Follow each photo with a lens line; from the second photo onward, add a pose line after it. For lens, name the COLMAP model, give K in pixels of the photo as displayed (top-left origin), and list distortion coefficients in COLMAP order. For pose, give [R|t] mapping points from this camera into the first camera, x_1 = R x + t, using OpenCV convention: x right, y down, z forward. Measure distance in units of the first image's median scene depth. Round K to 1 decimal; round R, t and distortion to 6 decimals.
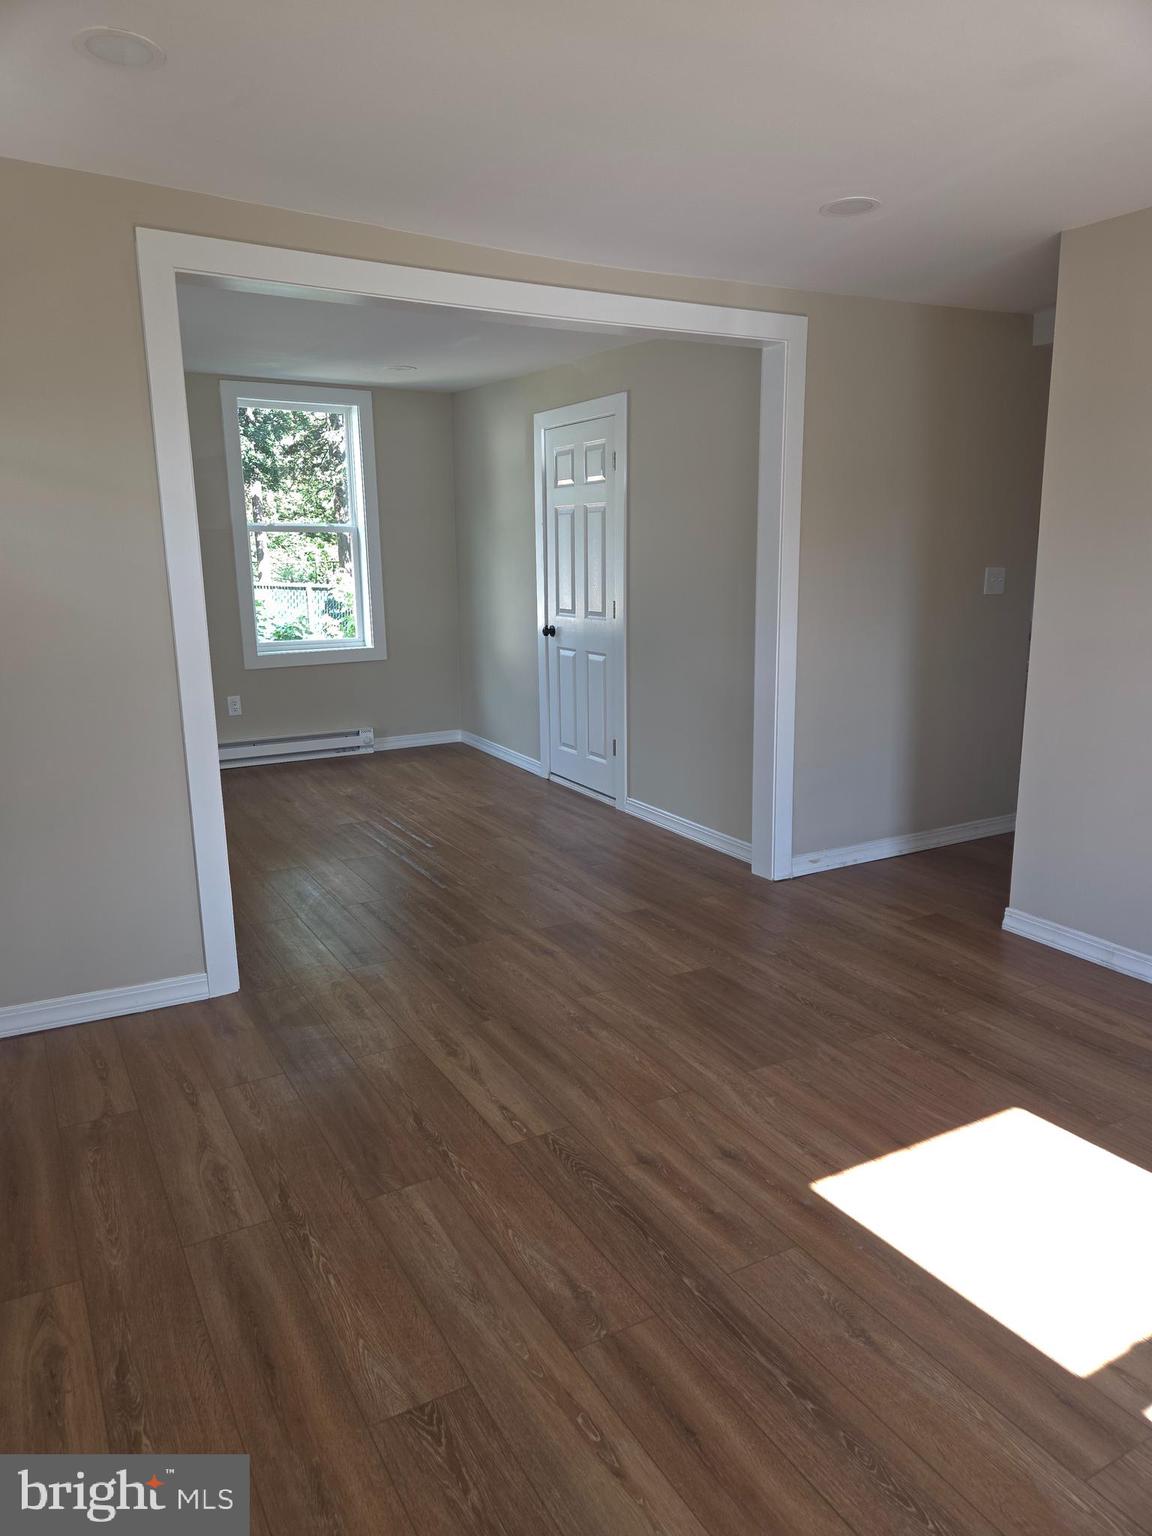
lens RADIAL K [[1021.0, 0, 569.1], [0, 1021.0, 767.3], [0, 0, 1]] dist [0.098859, -0.098056]
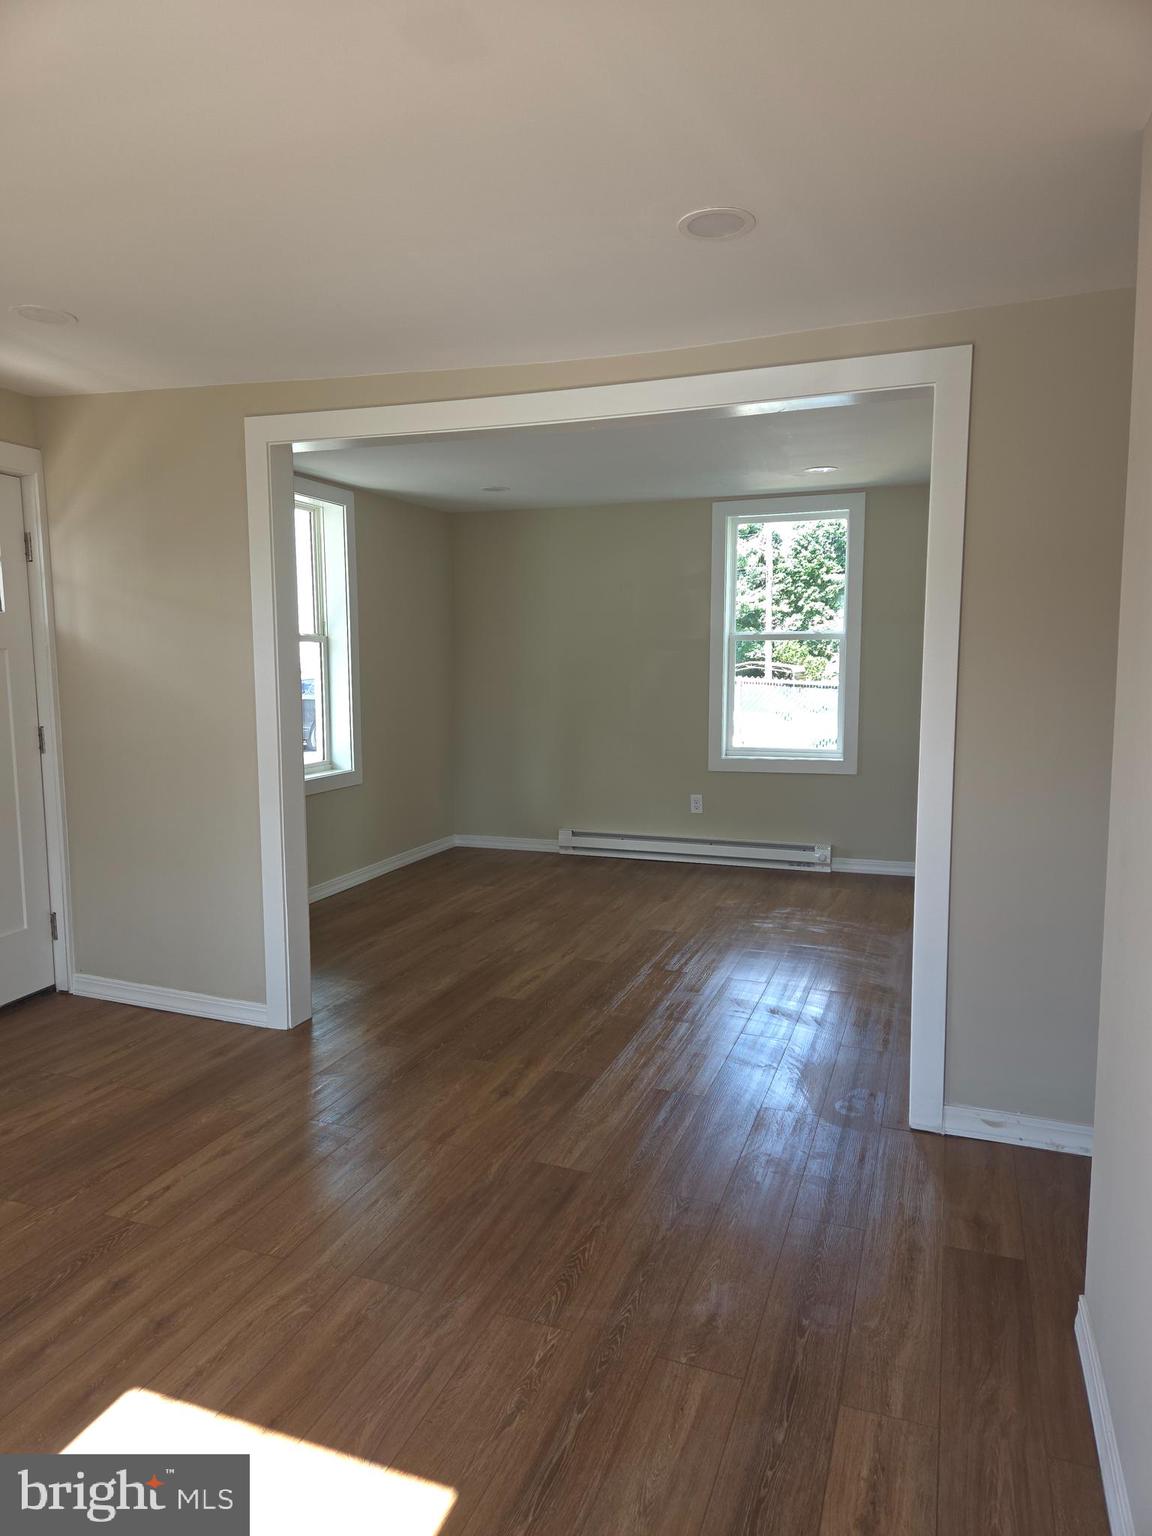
lens RADIAL K [[1021.0, 0, 569.1], [0, 1021.0, 767.3], [0, 0, 1]] dist [0.098859, -0.098056]
pose [[0.642304, 0.089277, -0.761233, 0.863692], [-0.164032, 0.986193, -0.022745, -0.117053], [0.748692, 0.139476, 0.648080, 0.509661]]
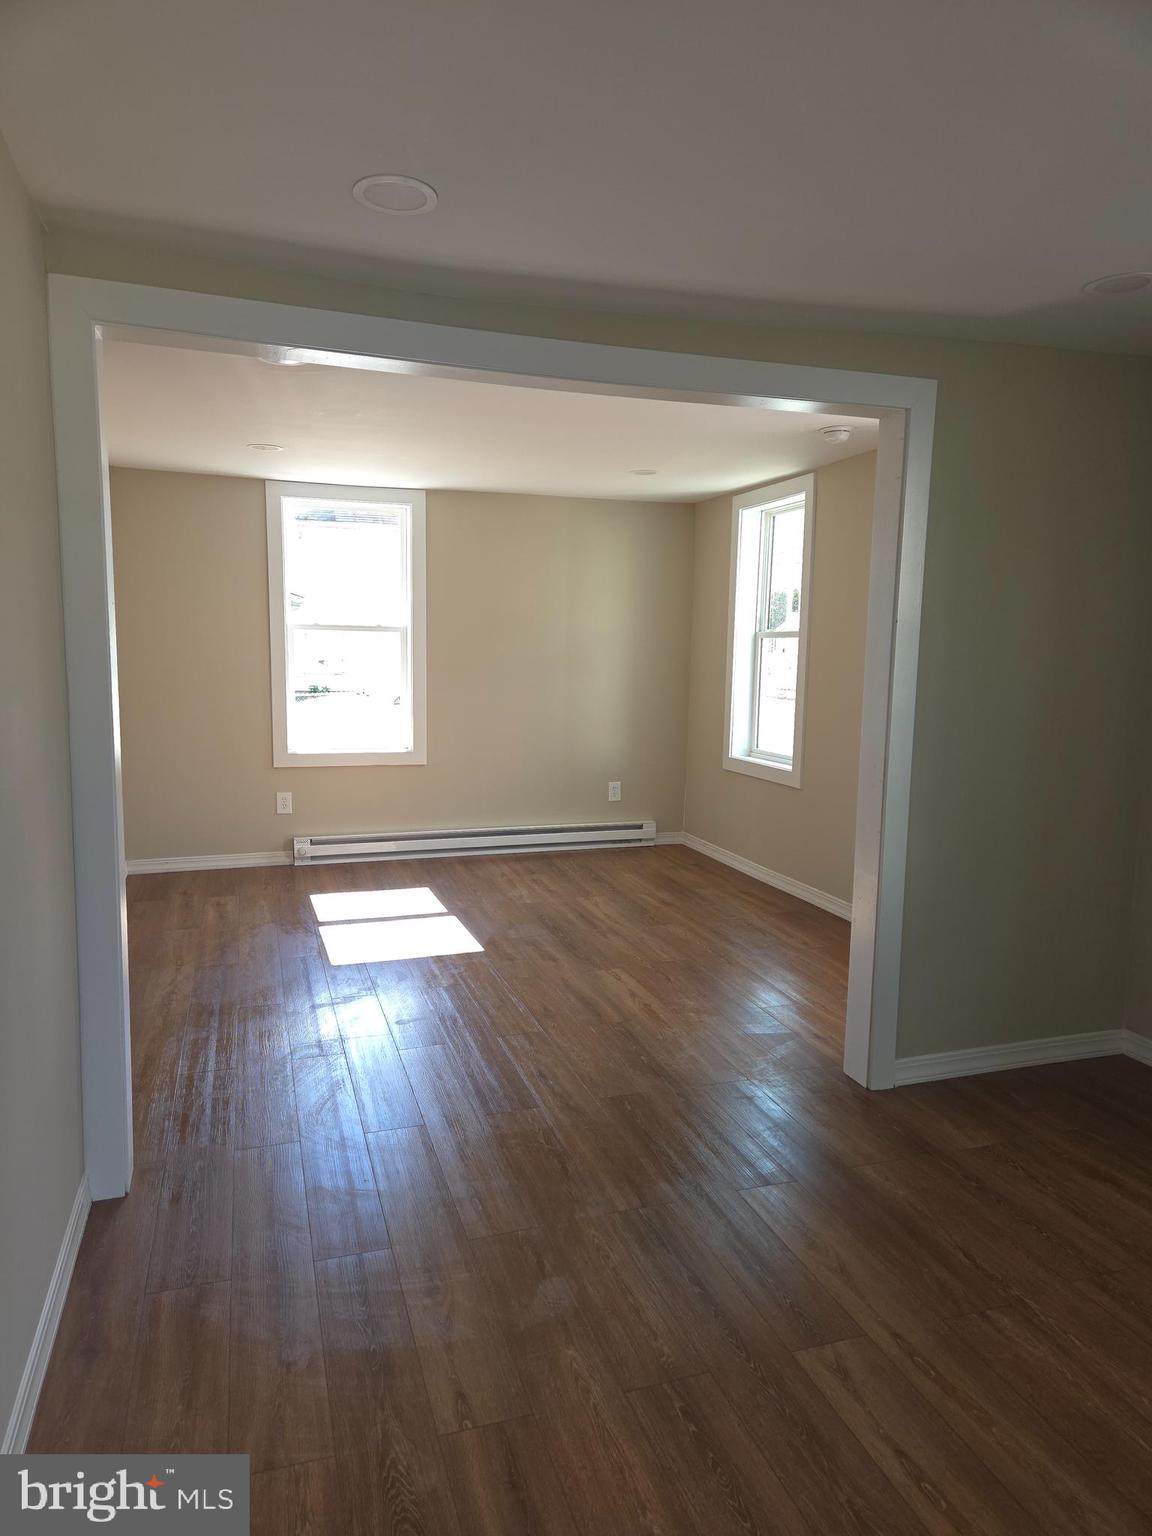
lens RADIAL K [[1021.0, 0, 569.1], [0, 1021.0, 767.3], [0, 0, 1]] dist [0.098859, -0.098056]
pose [[-0.977407, -0.022000, 0.210218, -0.301303], [0.045767, 0.948945, 0.312104, -0.487297], [-0.206352, 0.314674, -0.926498, 2.245028]]
